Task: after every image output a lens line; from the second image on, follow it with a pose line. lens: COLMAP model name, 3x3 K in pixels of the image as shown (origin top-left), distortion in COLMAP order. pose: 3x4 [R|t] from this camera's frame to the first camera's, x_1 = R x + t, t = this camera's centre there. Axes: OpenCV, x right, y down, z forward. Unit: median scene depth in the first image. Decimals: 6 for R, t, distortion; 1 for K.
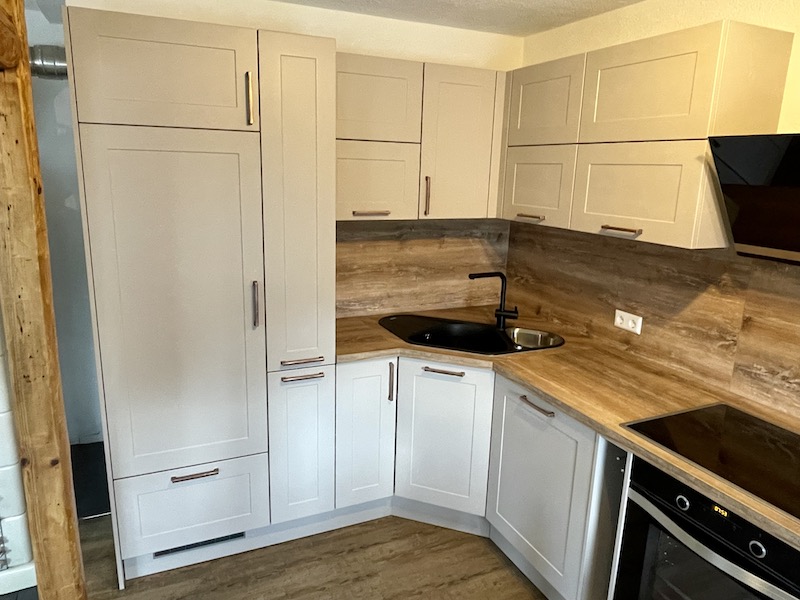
lens RADIAL K [[551.7, 0, 397.2], [0, 551.7, 298.3], [0, 0, 1]] dist [0.027927, -0.054502]
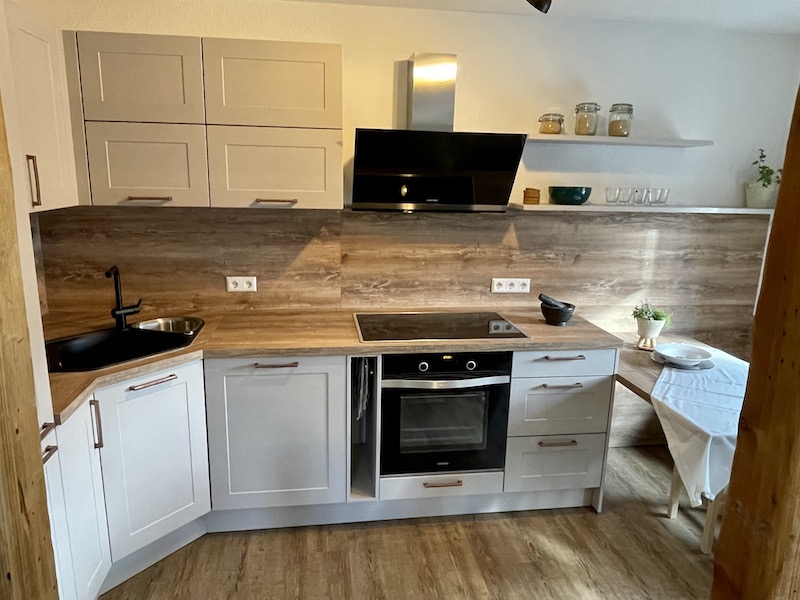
lens RADIAL K [[551.7, 0, 397.2], [0, 551.7, 298.3], [0, 0, 1]] dist [0.027927, -0.054502]
pose [[0.285450, -0.233288, 0.929567, -0.630982], [0.206300, 0.962141, 0.178113, -0.075431], [-0.935926, 0.140928, 0.322771, 0.372998]]
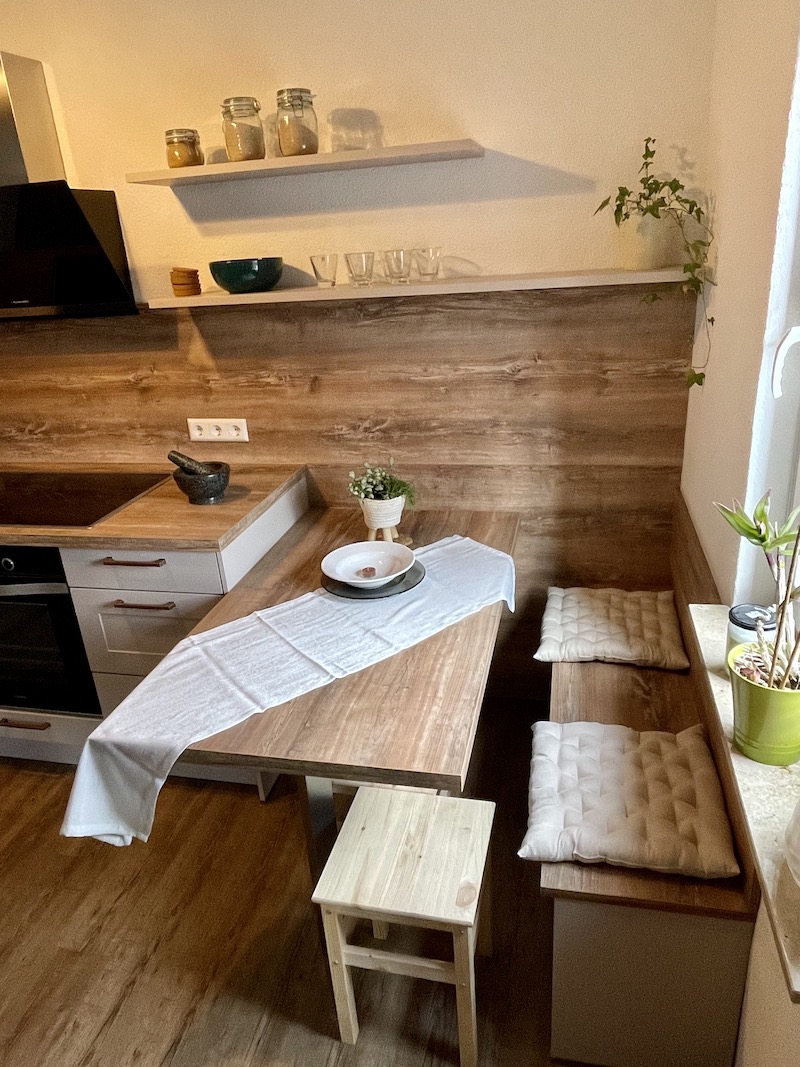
lens RADIAL K [[735.9, 0, 397.9], [0, 735.9, 528.3], [0, 0, 1]] dist [0.027927, -0.054502]
pose [[0.608393, -0.362684, 0.705917, 0.043680], [0.266022, 0.931209, 0.249164, 0.129142], [-0.747724, 0.036200, 0.663022, -0.412787]]
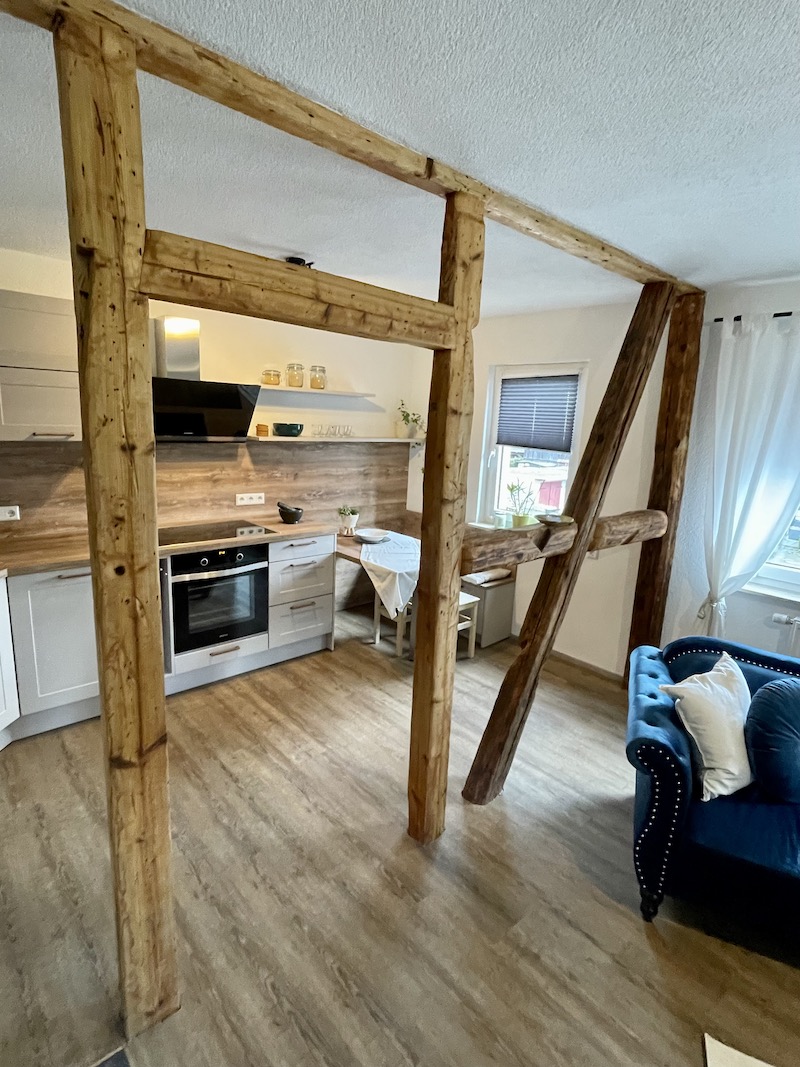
lens RADIAL K [[549.3, 0, 400.2], [0, 549.3, 527.5], [0, 0, 1]] dist [-0.002272, 0.000548]
pose [[-0.291874, -0.232401, 0.927793, -1.064027], [0.165582, 0.943107, 0.288327, -0.146014], [-0.942015, 0.237781, -0.236787, 0.533592]]
